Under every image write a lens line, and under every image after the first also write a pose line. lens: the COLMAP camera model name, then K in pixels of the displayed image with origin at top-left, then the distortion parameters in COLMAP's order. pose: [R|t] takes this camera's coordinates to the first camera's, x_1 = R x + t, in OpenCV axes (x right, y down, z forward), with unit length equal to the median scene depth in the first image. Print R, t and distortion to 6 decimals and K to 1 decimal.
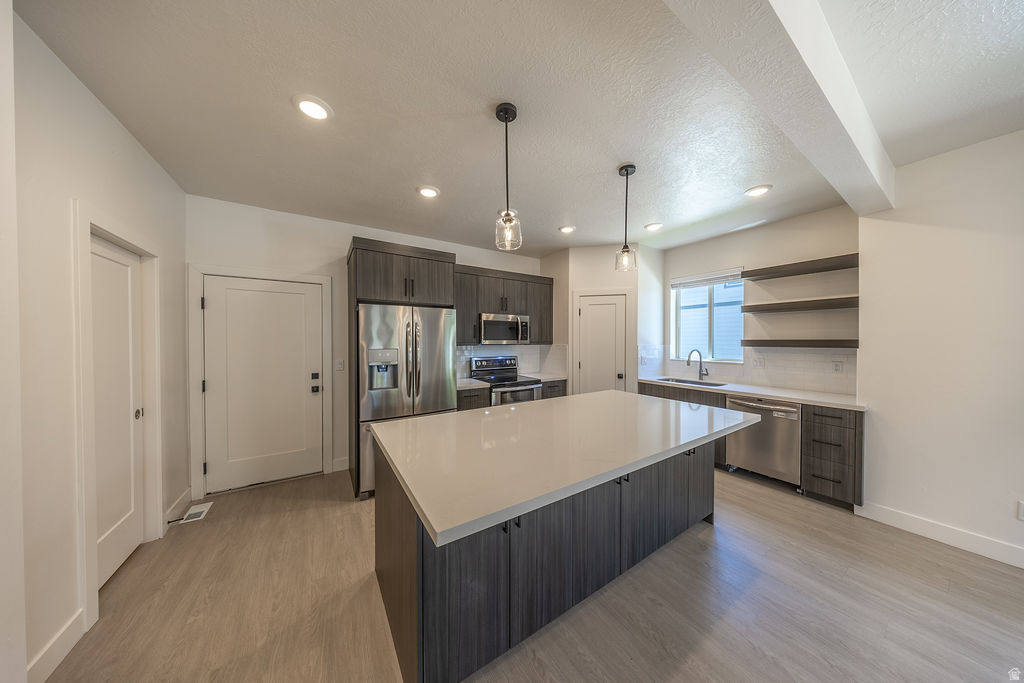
lens RADIAL K [[295.2, 0, 511.6], [0, 295.2, 342.9], [0, 0, 1]] dist [-0.001805, -0.000050]
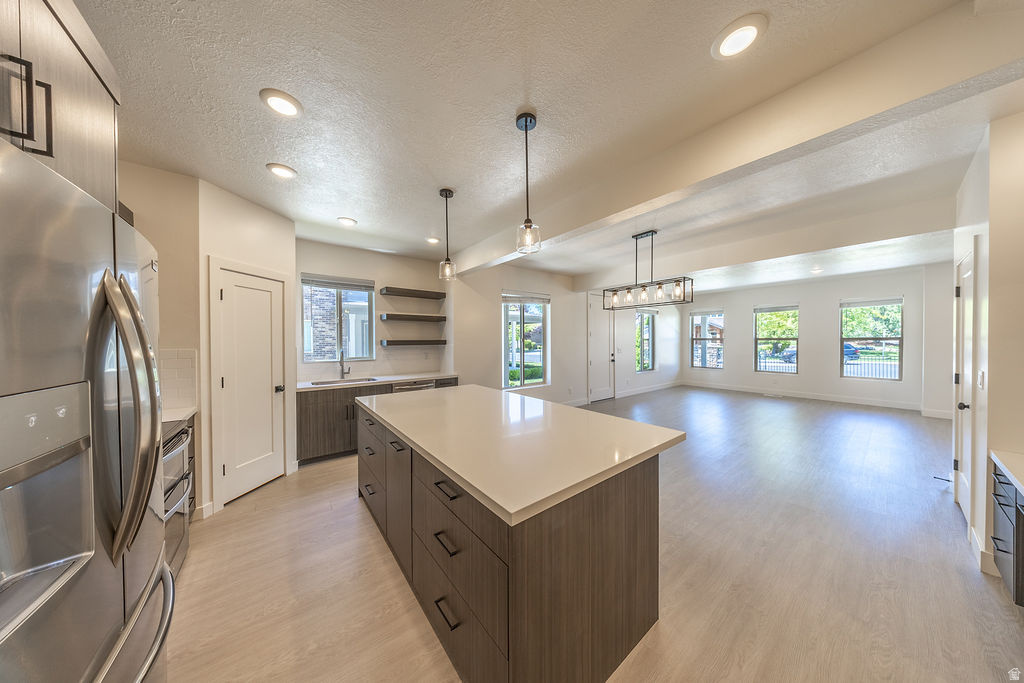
lens RADIAL K [[295.2, 0, 511.6], [0, 295.2, 342.9], [0, 0, 1]] dist [-0.001805, -0.000050]
pose [[-0.101376, -0.008587, 0.994811, -0.555763], [0.014097, 0.999850, 0.010067, -0.004092], [-0.994748, 0.015044, -0.101239, 0.609150]]
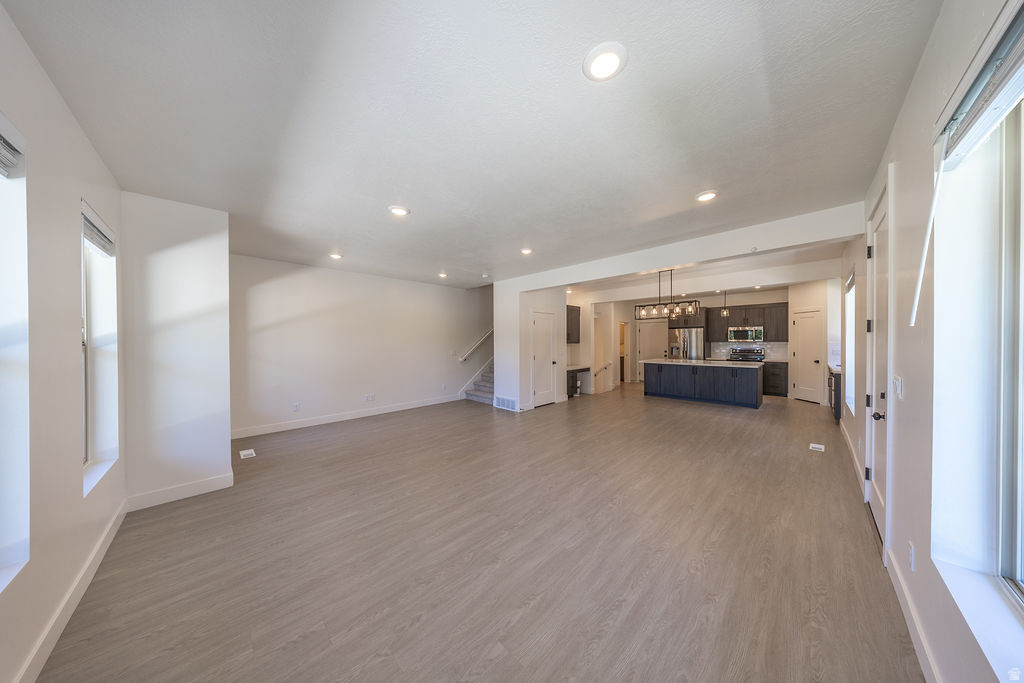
lens RADIAL K [[302.5, 0, 519.8], [0, 302.5, 342.6], [0, 0, 1]] dist [-0.000061, -0.000014]
pose [[0.240005, 0.004479, -0.970761, 1.996006], [-0.003099, 0.999988, 0.003848, 0.010322], [0.970767, 0.002085, 0.240016, -1.228207]]
